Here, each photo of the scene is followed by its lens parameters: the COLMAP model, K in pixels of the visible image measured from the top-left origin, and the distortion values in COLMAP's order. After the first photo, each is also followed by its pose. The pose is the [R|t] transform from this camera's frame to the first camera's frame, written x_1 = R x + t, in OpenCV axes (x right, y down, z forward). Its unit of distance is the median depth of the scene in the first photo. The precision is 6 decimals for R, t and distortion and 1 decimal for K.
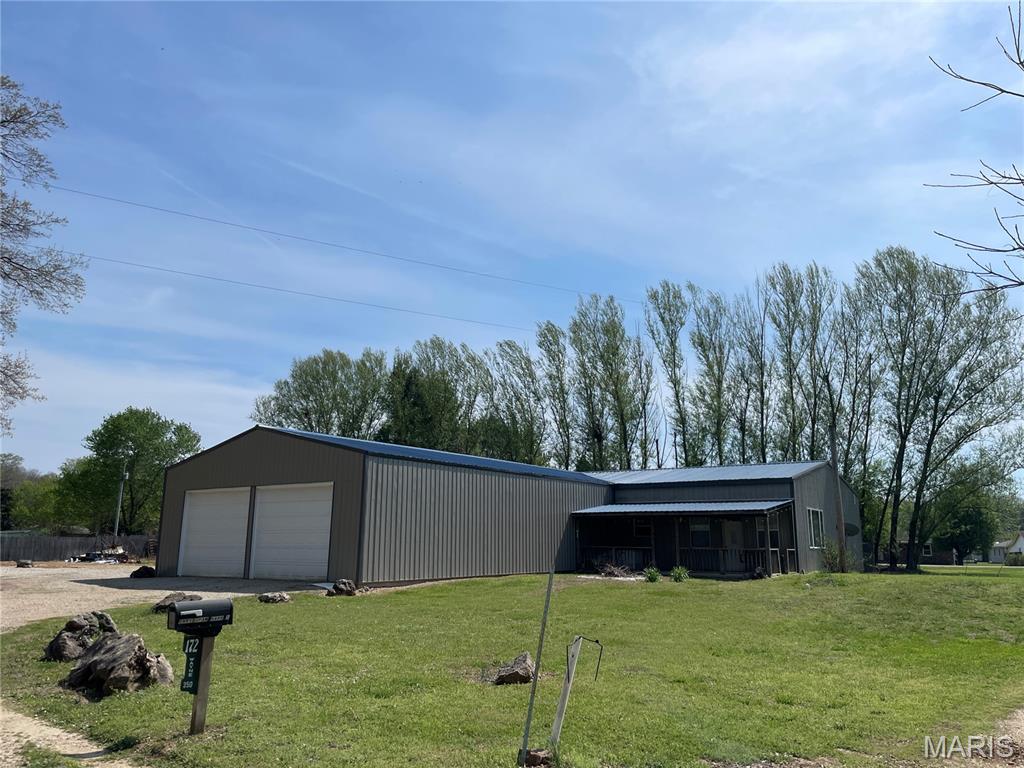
lens RADIAL K [[777.5, 0, 517.4], [0, 777.5, 386.1], [0, 0, 1]] dist [0.100470, -0.134131]
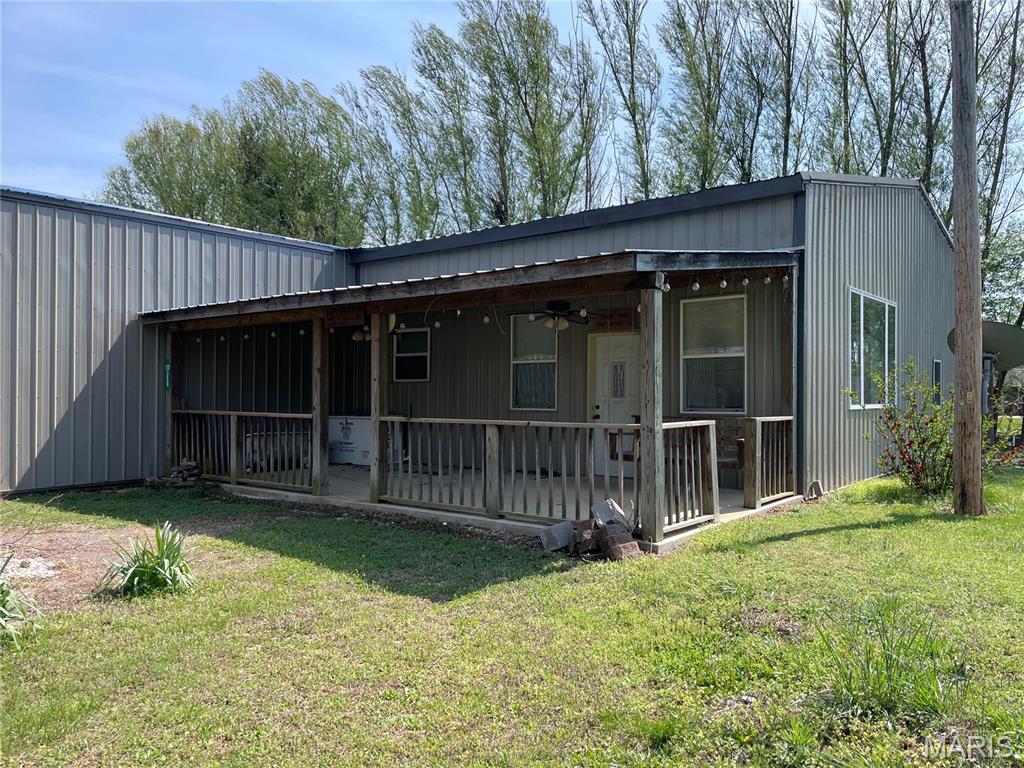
lens RADIAL K [[777.5, 0, 517.4], [0, 777.5, 386.1], [0, 0, 1]] dist [0.100470, -0.134131]
pose [[0.997569, -0.008162, -0.069209, 0.155977], [0.021115, 0.981834, 0.188563, 0.079761], [0.066413, -0.189566, 0.979619, 0.409557]]
